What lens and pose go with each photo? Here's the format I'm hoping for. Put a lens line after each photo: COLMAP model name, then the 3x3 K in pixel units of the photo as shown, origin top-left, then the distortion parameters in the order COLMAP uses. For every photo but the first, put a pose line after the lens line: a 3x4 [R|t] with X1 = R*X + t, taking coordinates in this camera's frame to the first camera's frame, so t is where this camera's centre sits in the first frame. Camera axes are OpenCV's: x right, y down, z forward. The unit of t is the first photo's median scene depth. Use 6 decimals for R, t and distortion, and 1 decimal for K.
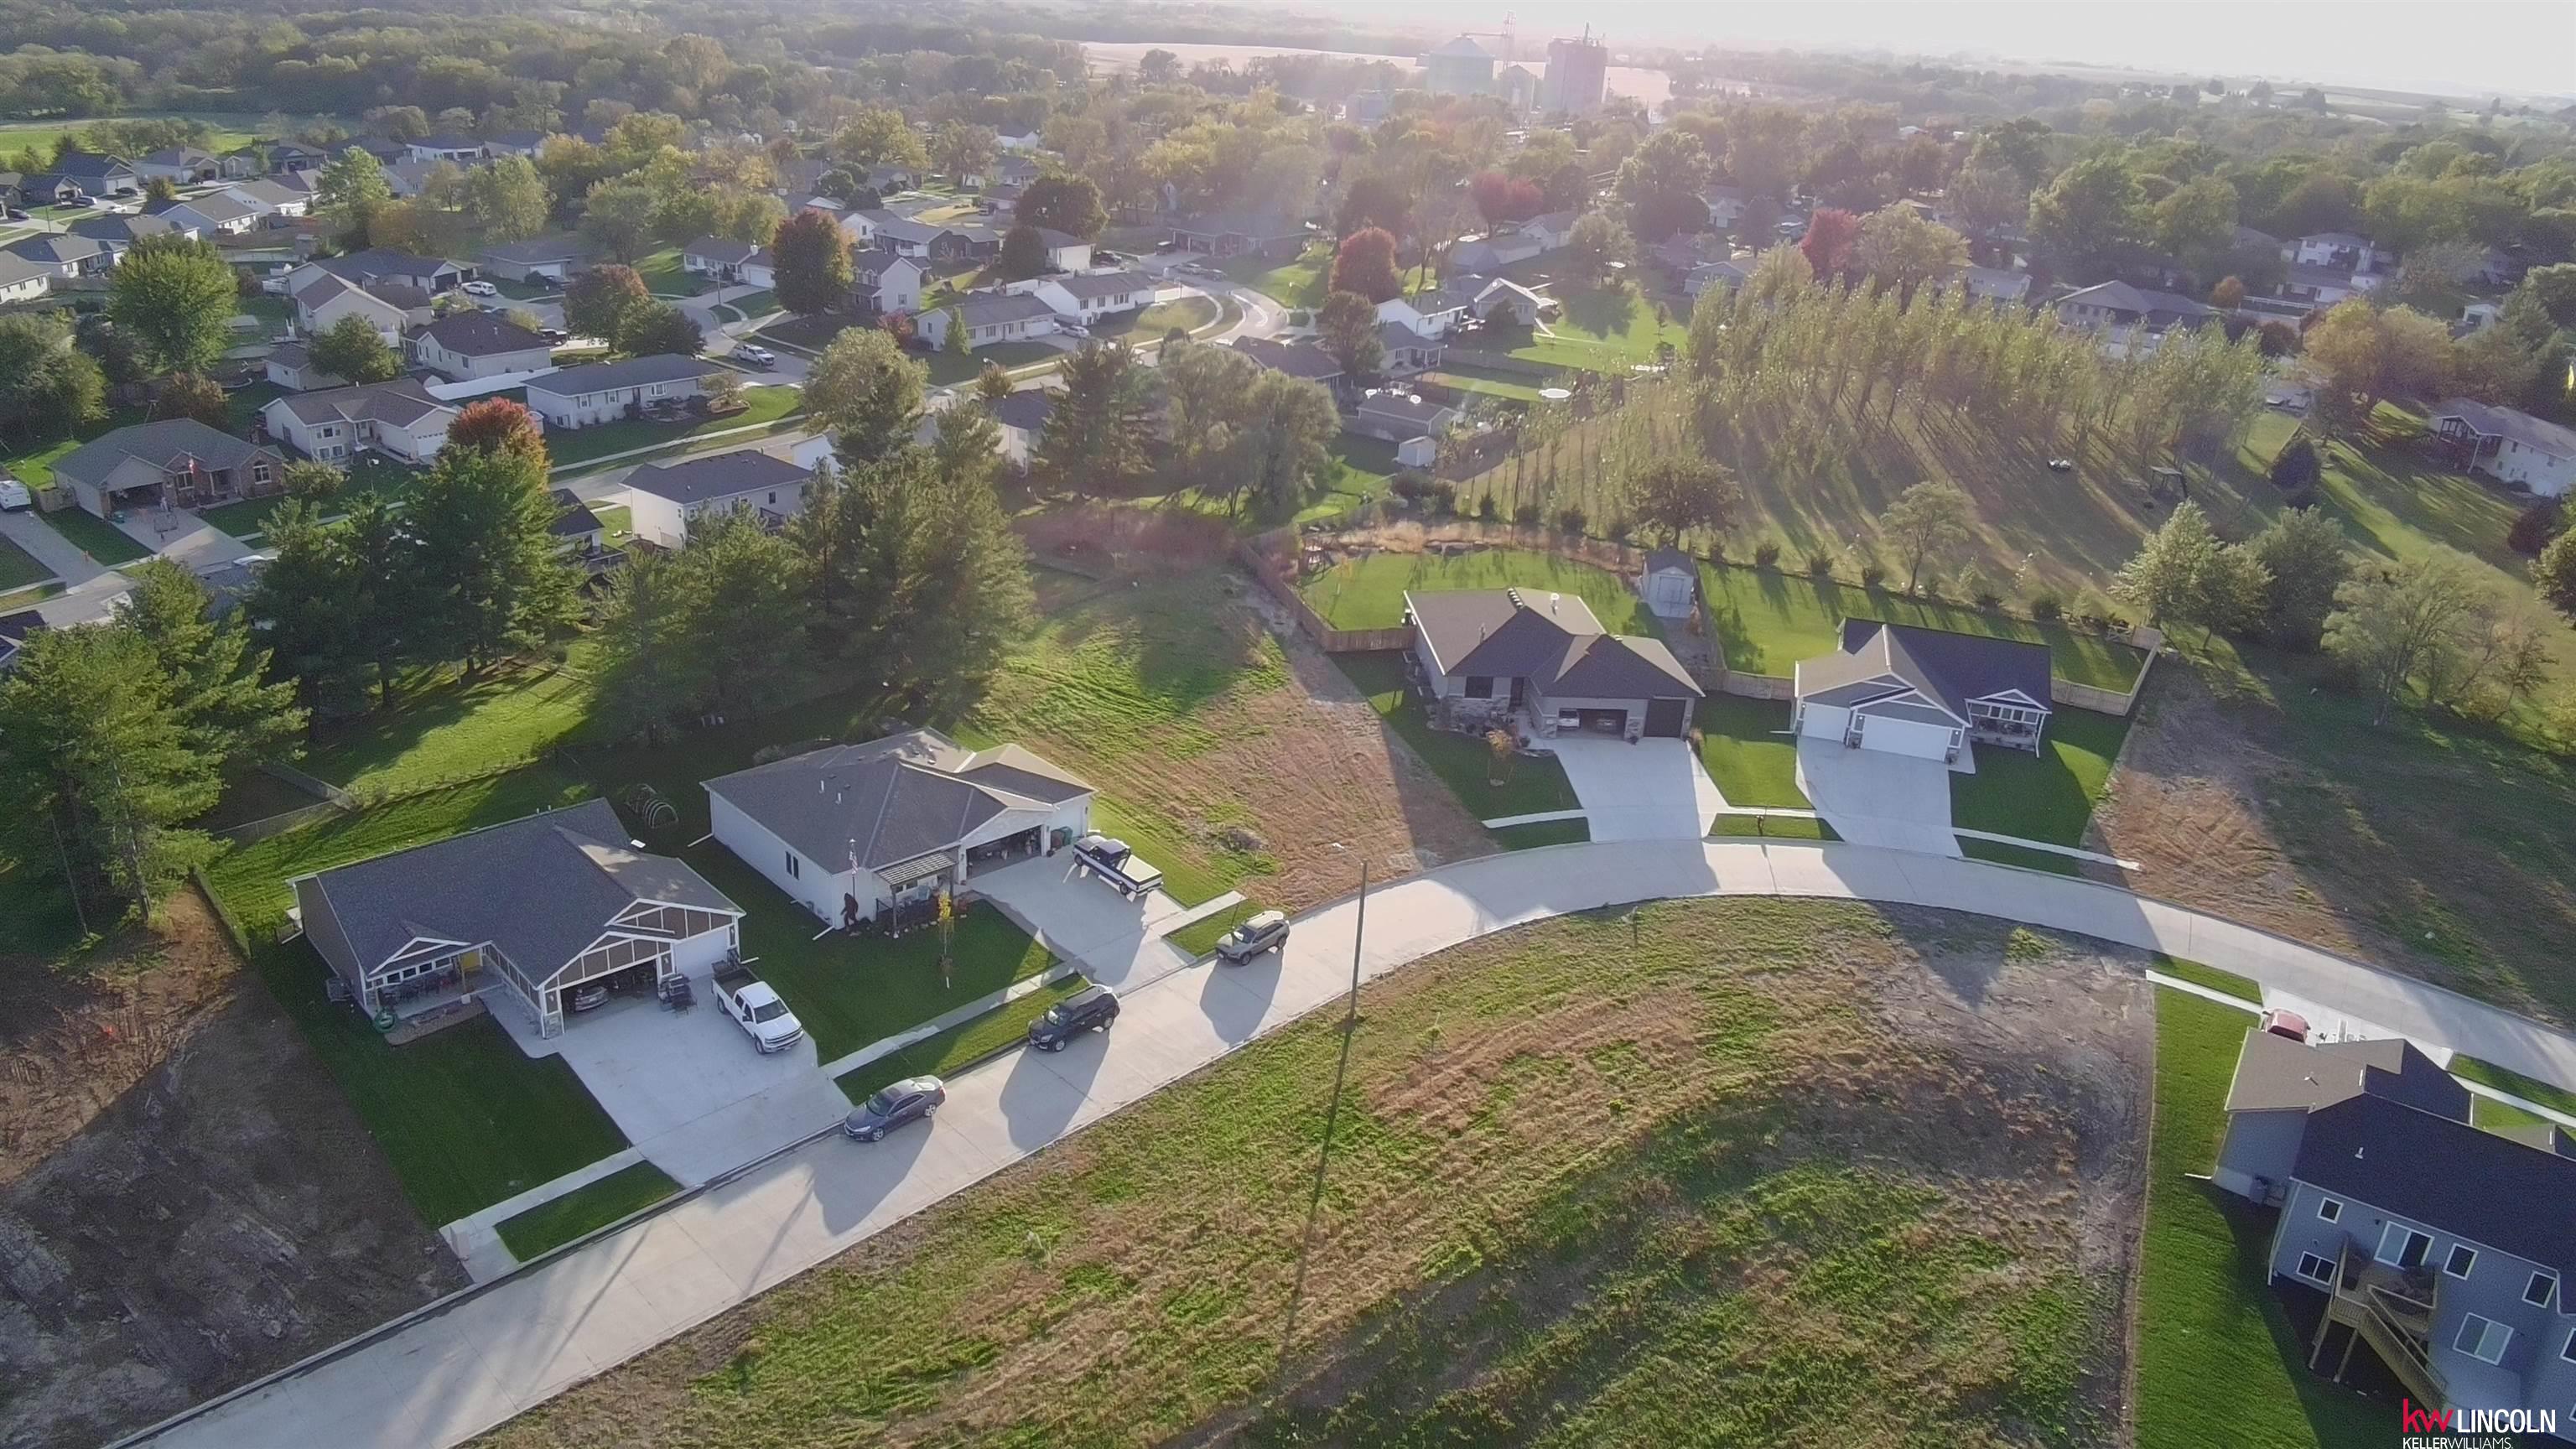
lens RADIAL K [[1717.1, 0, 1256.3], [0, 1717.1, 698.4], [0, 0, 1]] dist [0.018106, -0.069205]
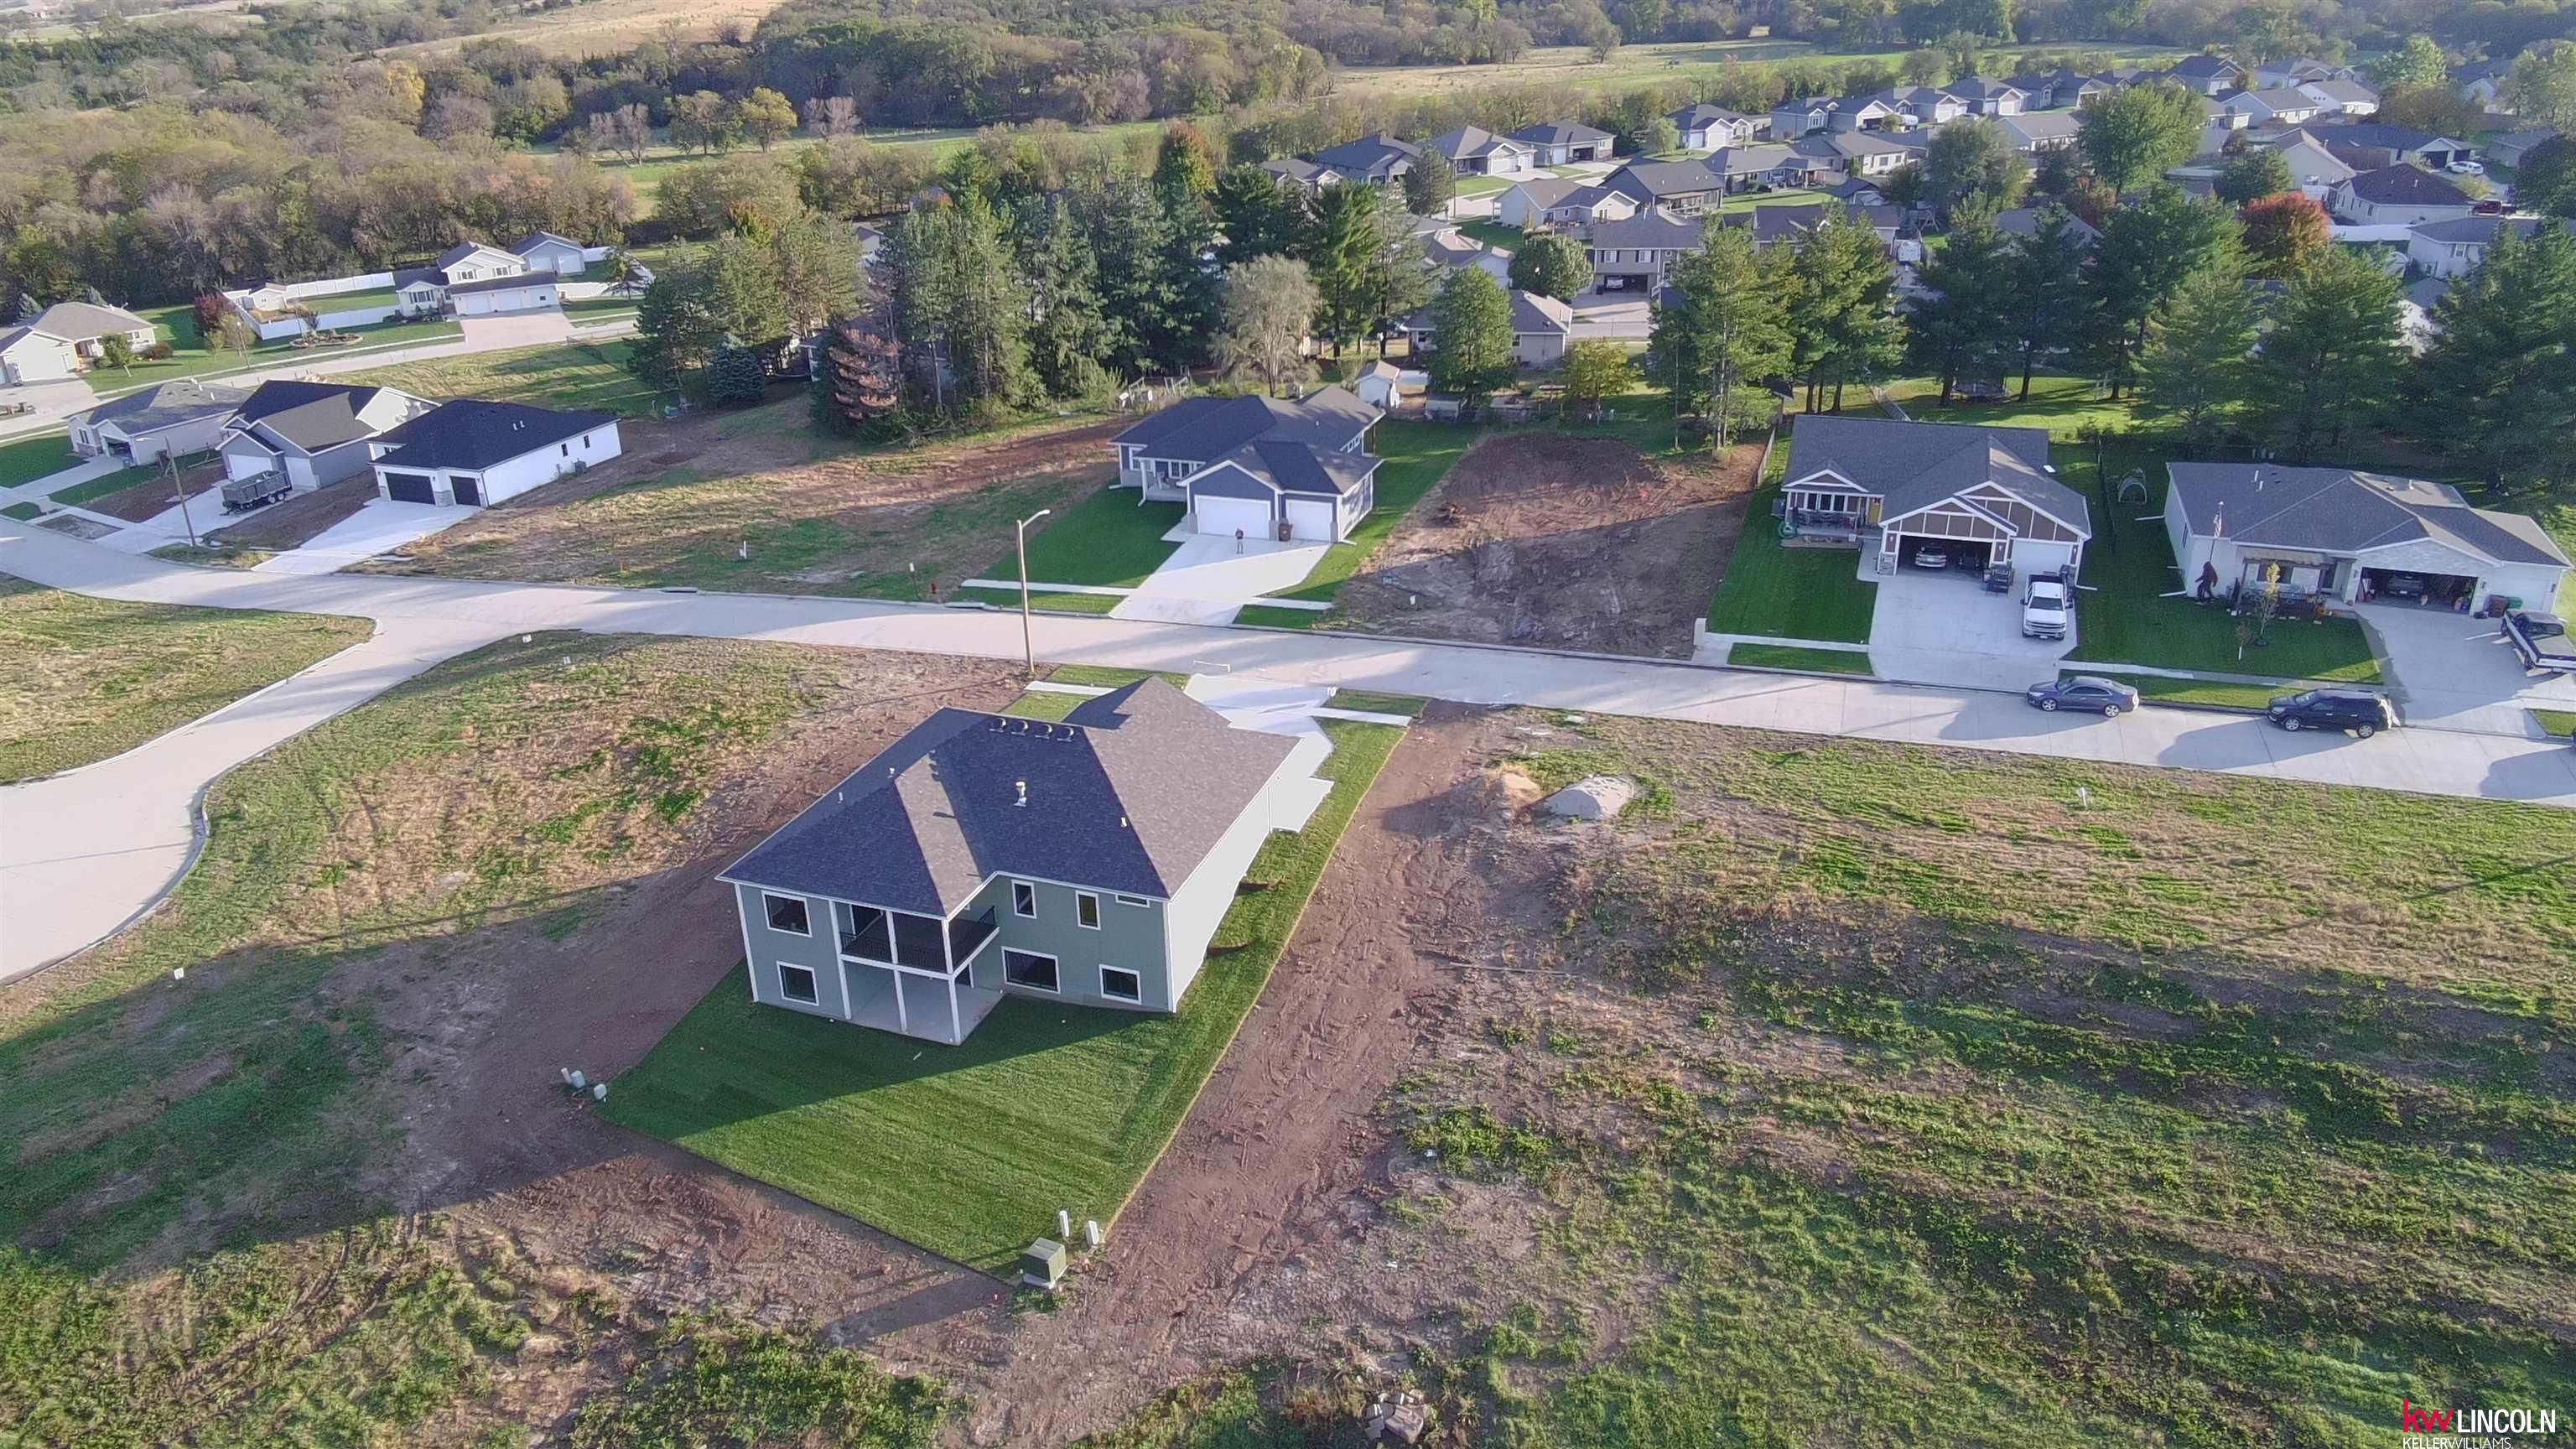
lens RADIAL K [[1713.3, 0, 1273.5], [0, 1713.3, 722.3], [0, 0, 1]] dist [0.033415, -0.093337]
pose [[0.435804, 0.301772, -0.847944, 0.426370], [-0.285681, 0.939778, 0.187628, 0.181411], [0.853500, 0.160472, 0.495769, 0.060550]]
